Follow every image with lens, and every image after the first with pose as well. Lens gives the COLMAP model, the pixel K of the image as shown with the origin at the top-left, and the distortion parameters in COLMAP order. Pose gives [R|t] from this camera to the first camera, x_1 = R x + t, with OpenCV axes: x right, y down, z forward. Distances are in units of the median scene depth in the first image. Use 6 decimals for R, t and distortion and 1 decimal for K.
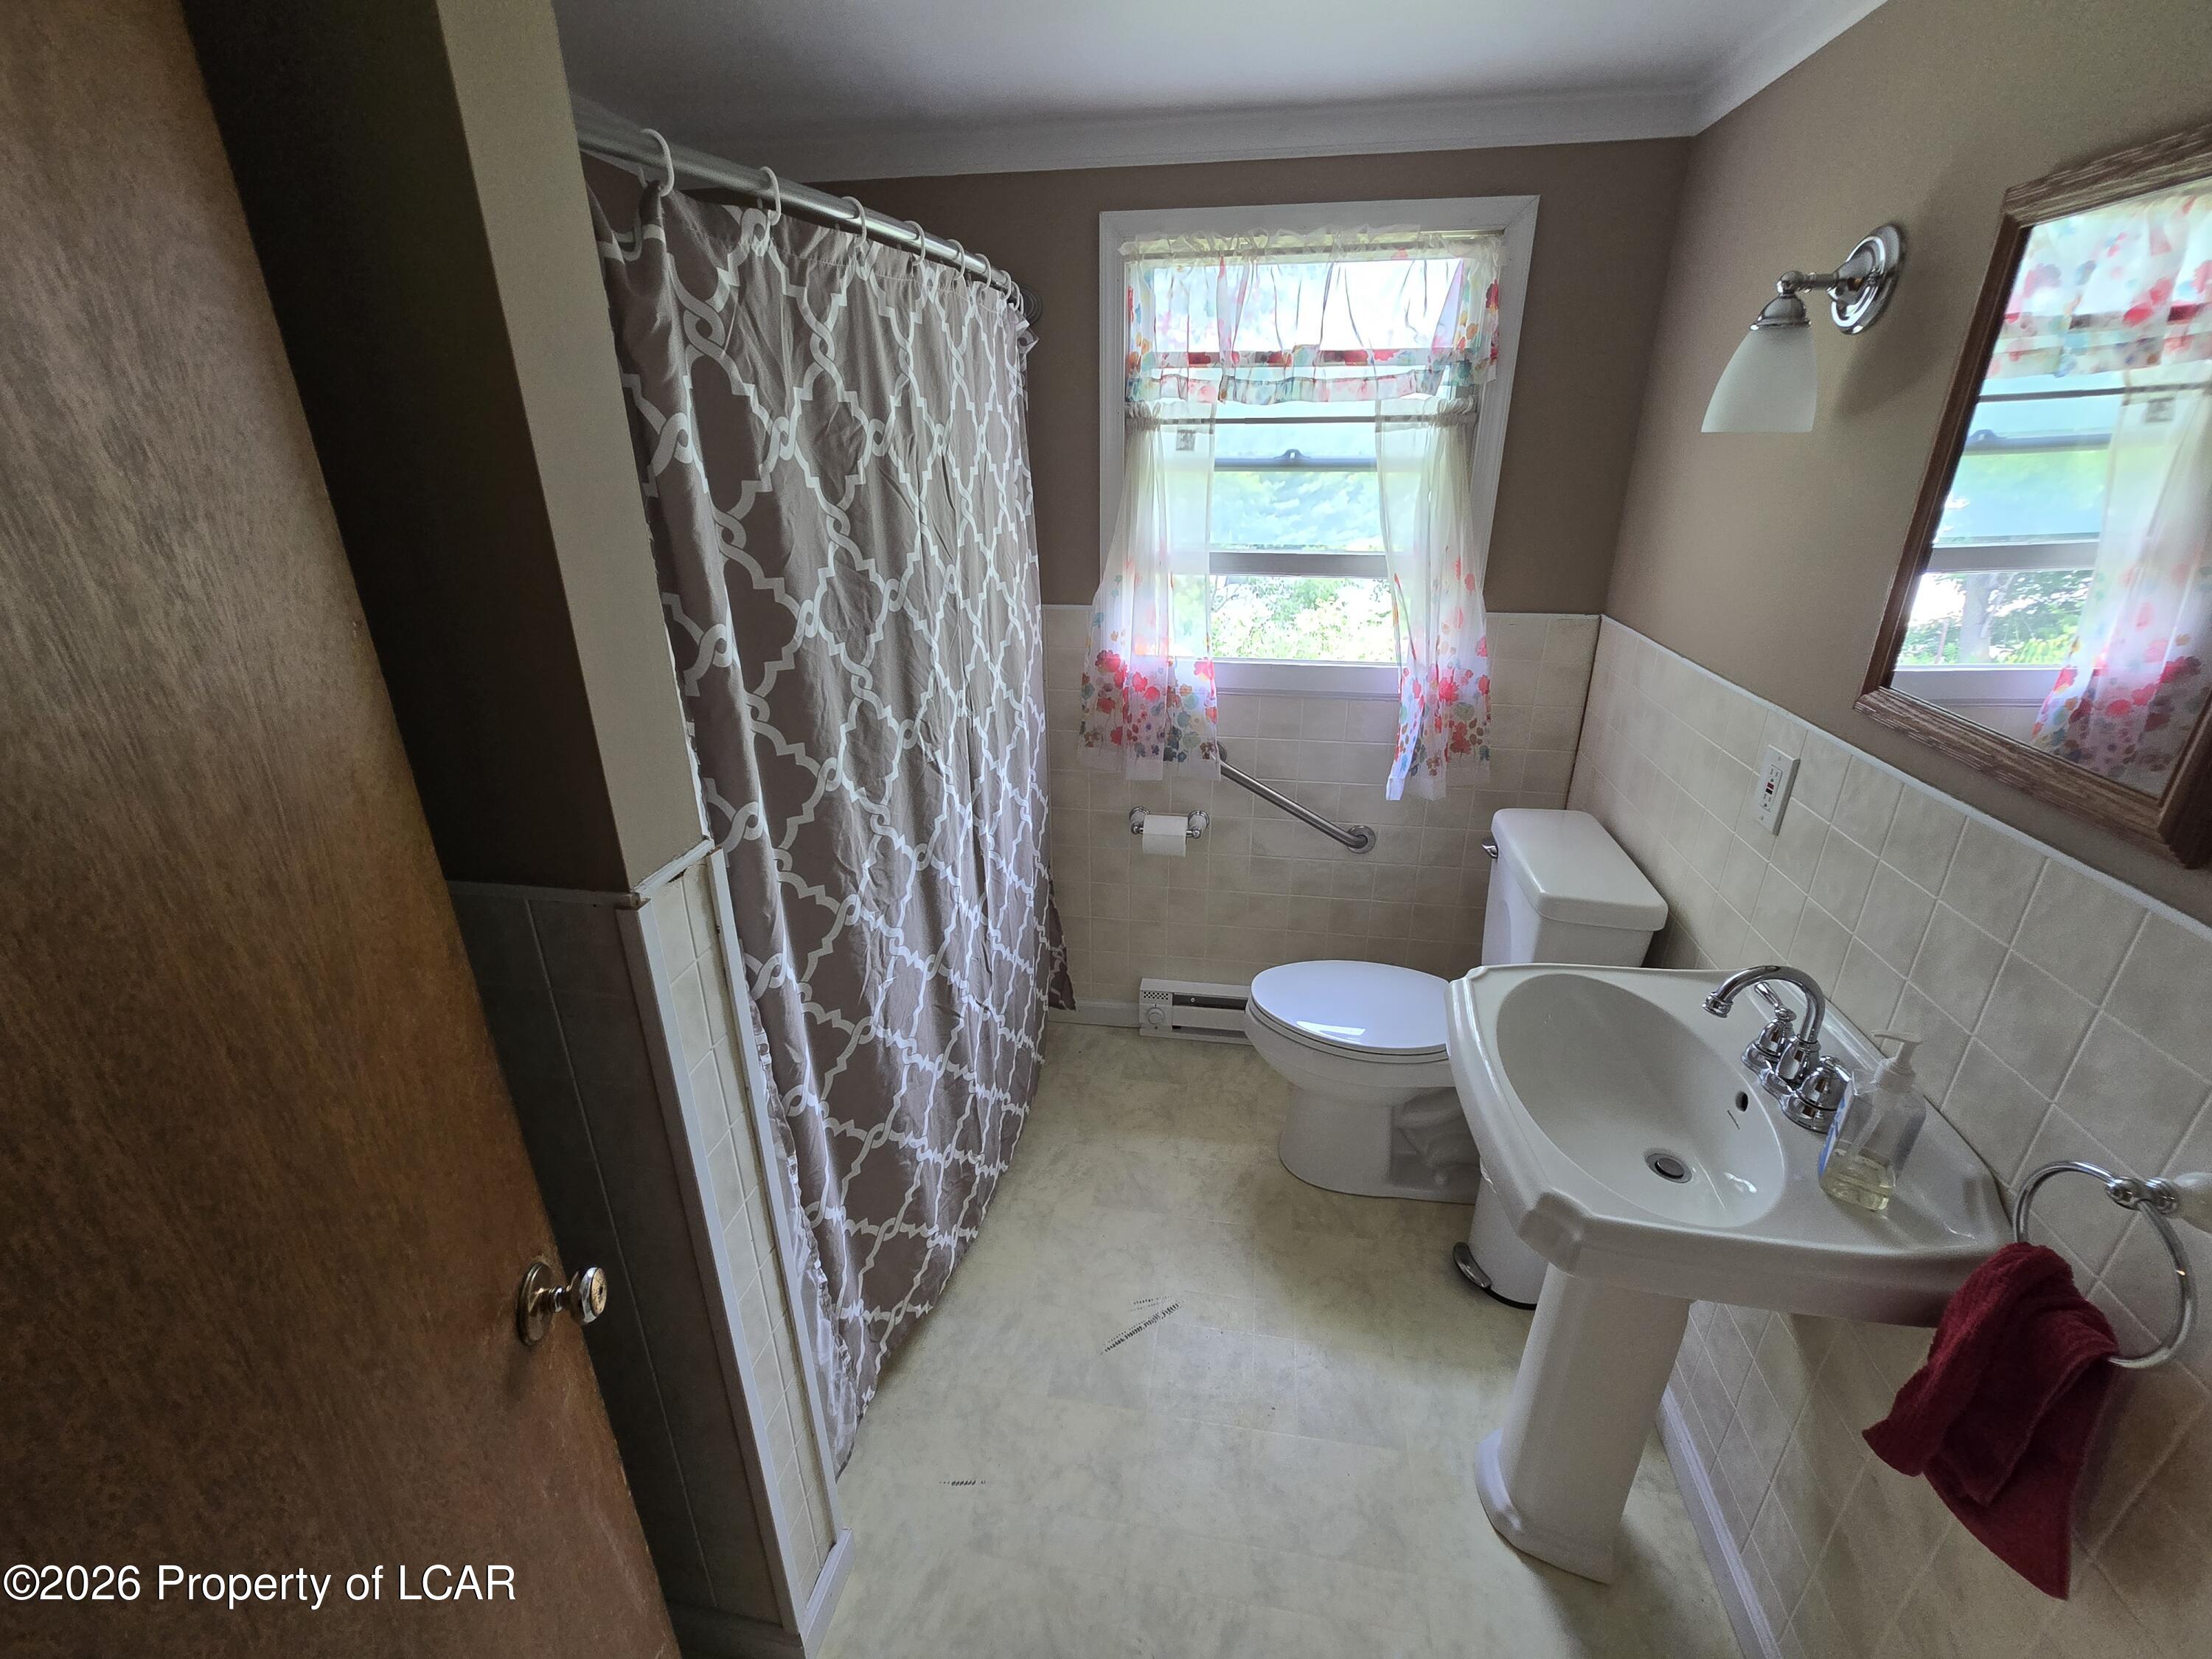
lens RADIAL K [[915.6, 0, 1104.5], [0, 915.6, 817.9], [0, 0, 1]] dist [-0.008712, 0.004833]
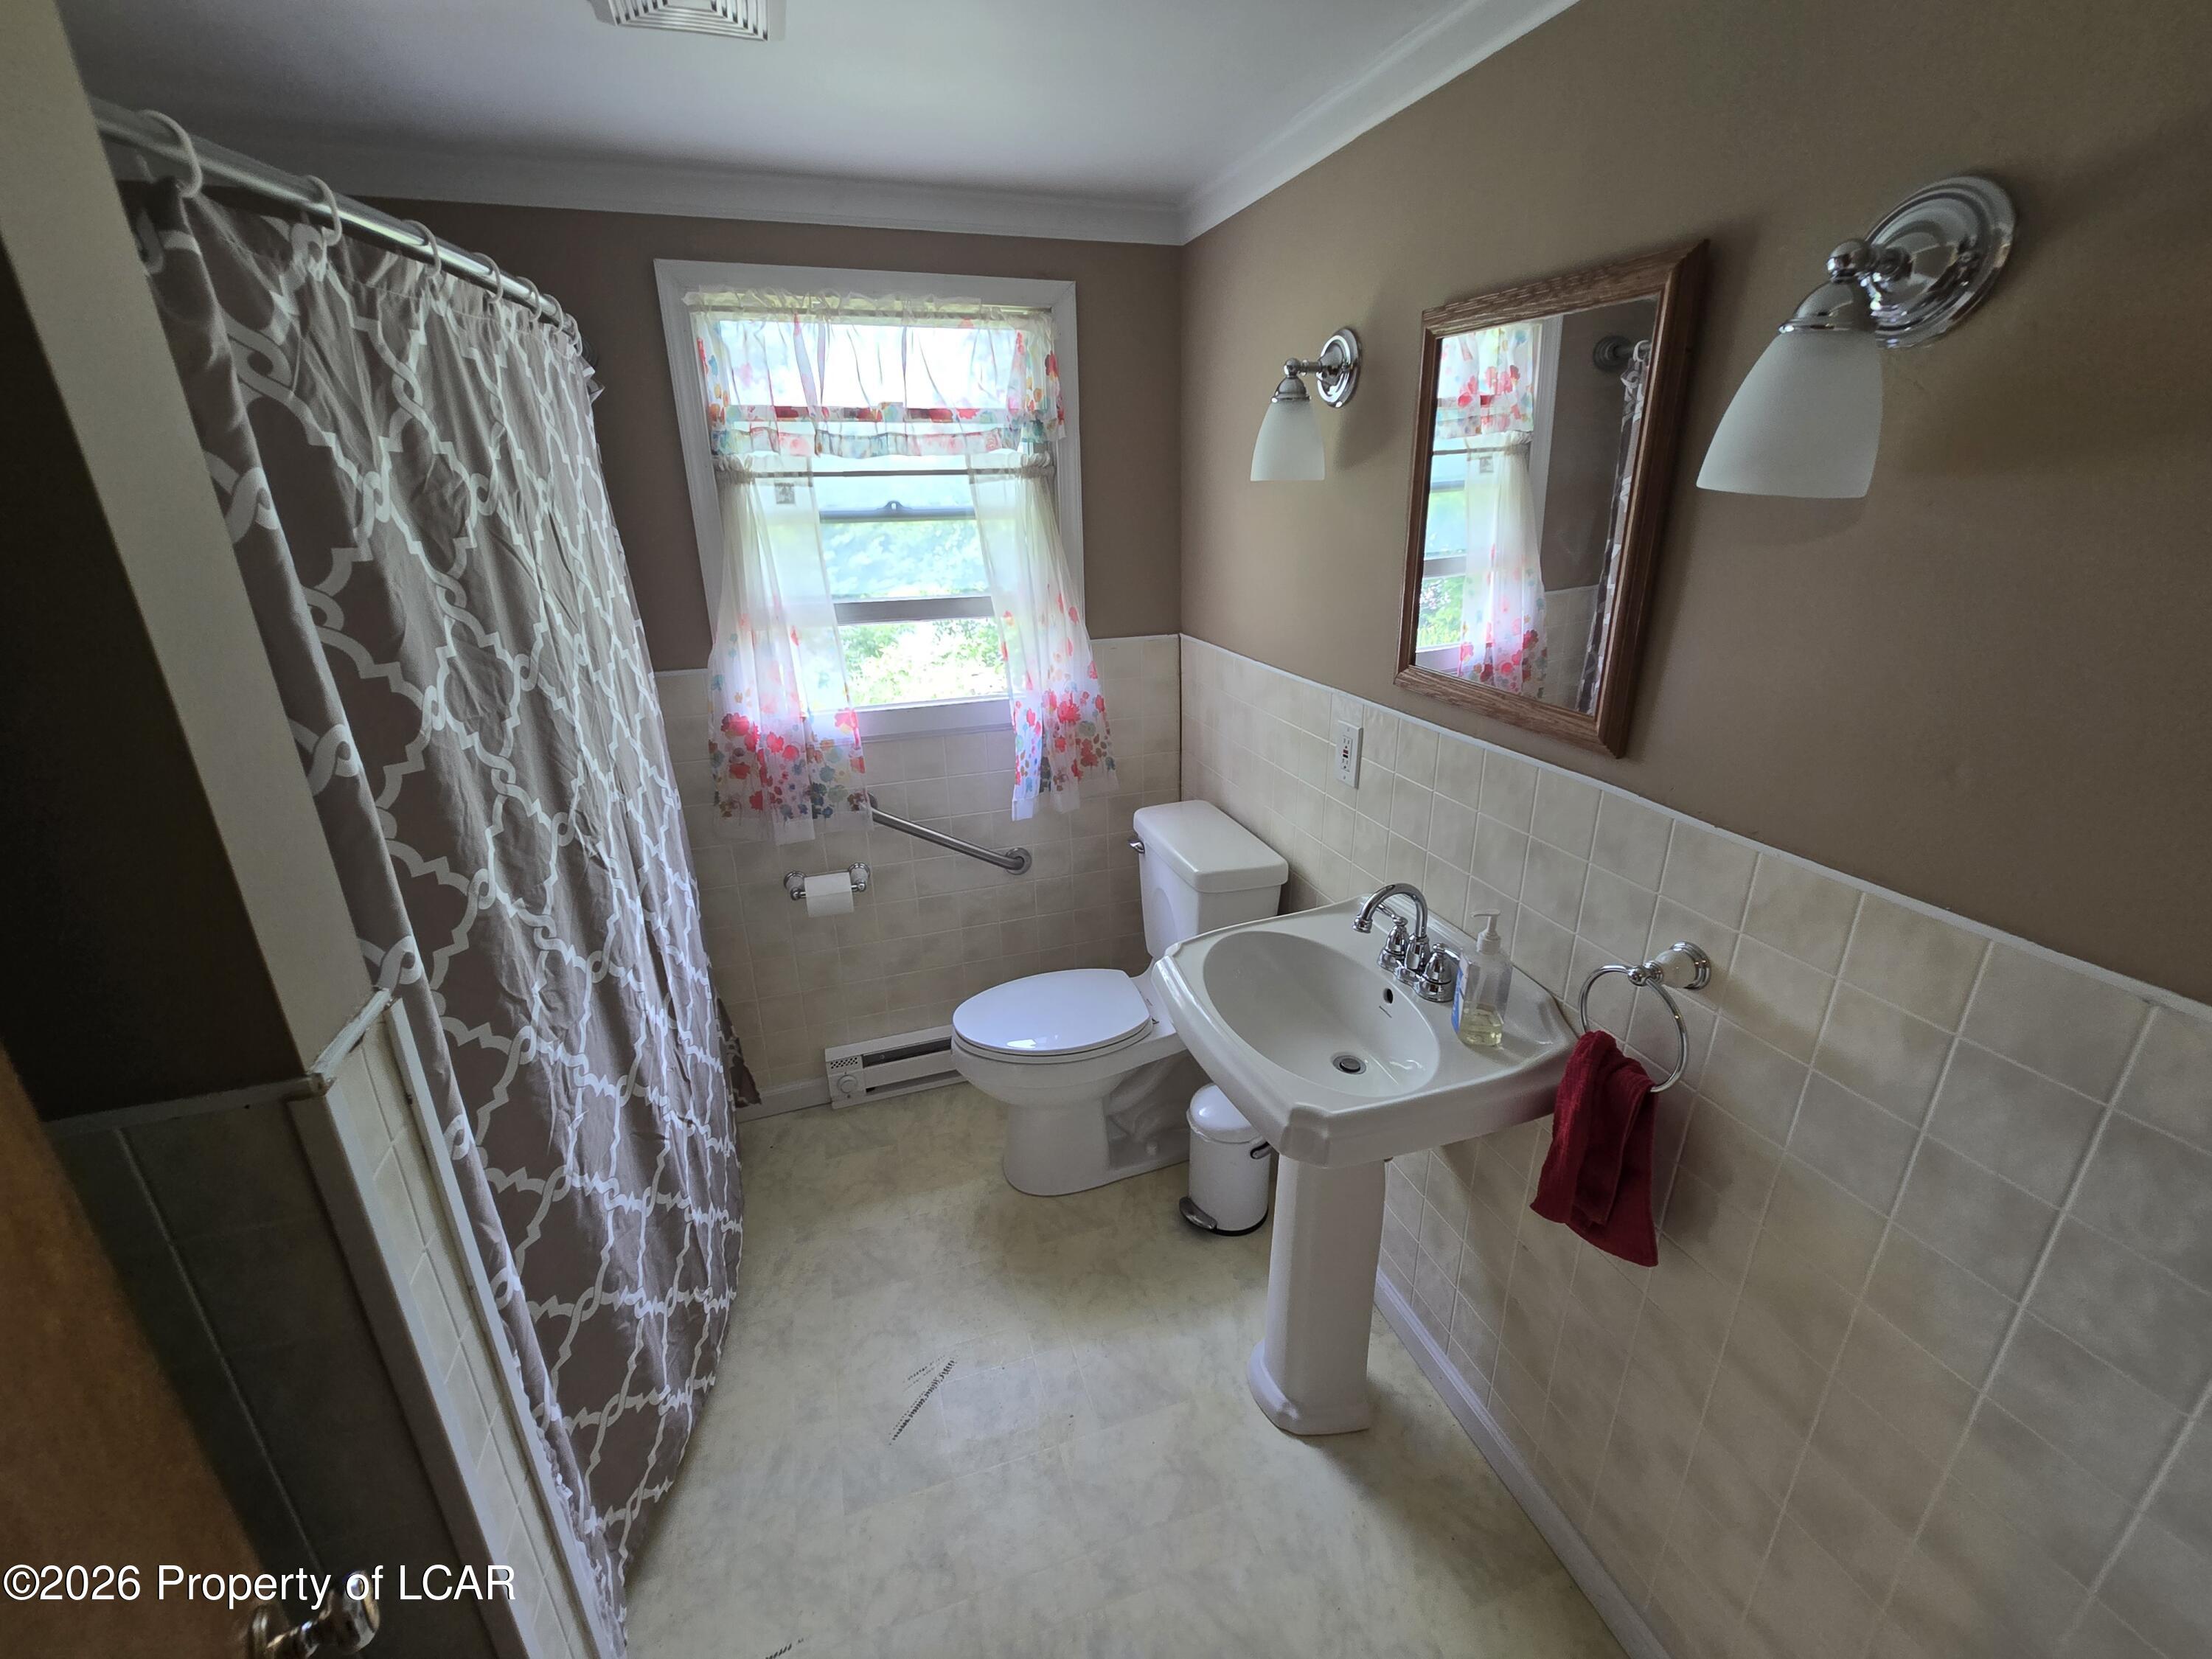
lens RADIAL K [[914.3, 0, 1104.8], [0, 914.3, 815.0], [0, 0, 1]] dist [-0.002759, -0.000943]
pose [[0.885793, -0.165579, 0.433537, -0.123259], [0.188164, 0.982093, -0.009367, 0.000460], [-0.424223, 0.089873, 0.901087, -0.000460]]
